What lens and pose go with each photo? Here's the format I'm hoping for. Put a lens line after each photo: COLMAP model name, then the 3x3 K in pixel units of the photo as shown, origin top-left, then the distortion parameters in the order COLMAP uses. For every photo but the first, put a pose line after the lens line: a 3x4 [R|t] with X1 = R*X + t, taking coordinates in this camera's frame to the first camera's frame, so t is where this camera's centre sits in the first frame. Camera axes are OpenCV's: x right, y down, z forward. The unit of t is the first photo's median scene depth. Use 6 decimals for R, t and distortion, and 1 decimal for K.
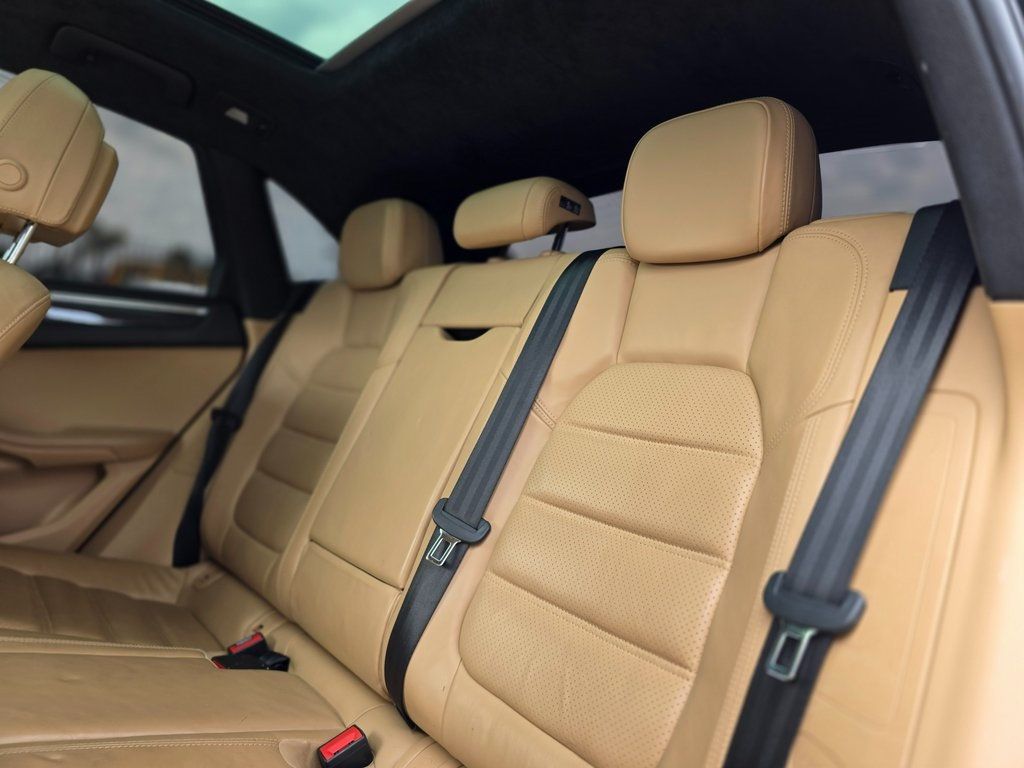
lens RADIAL K [[664.5, 0, 486.8], [0, 664.5, 381.1], [0, 0, 1]] dist [0.025512, -0.051191]
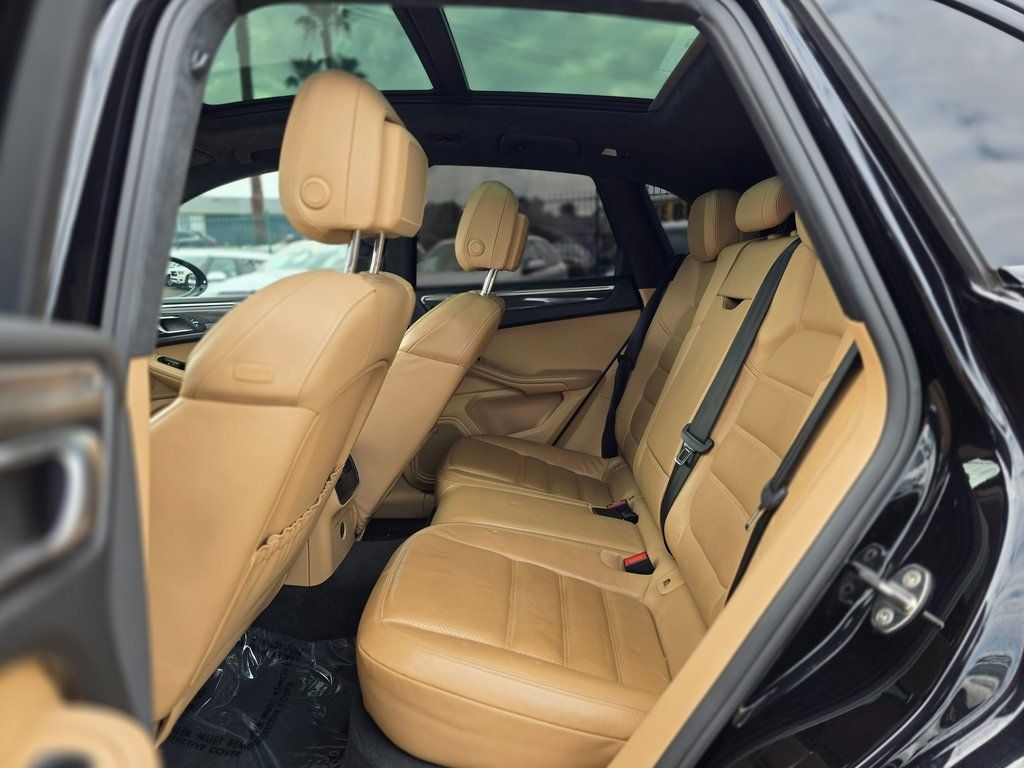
lens RADIAL K [[664.5, 0, 486.8], [0, 664.5, 381.1], [0, 0, 1]] dist [0.025512, -0.051191]
pose [[0.704427, -0.007289, -0.709739, 0.475274], [0.105814, 0.989851, 0.094857, -0.079418], [0.701845, -0.141920, 0.698049, -0.268874]]
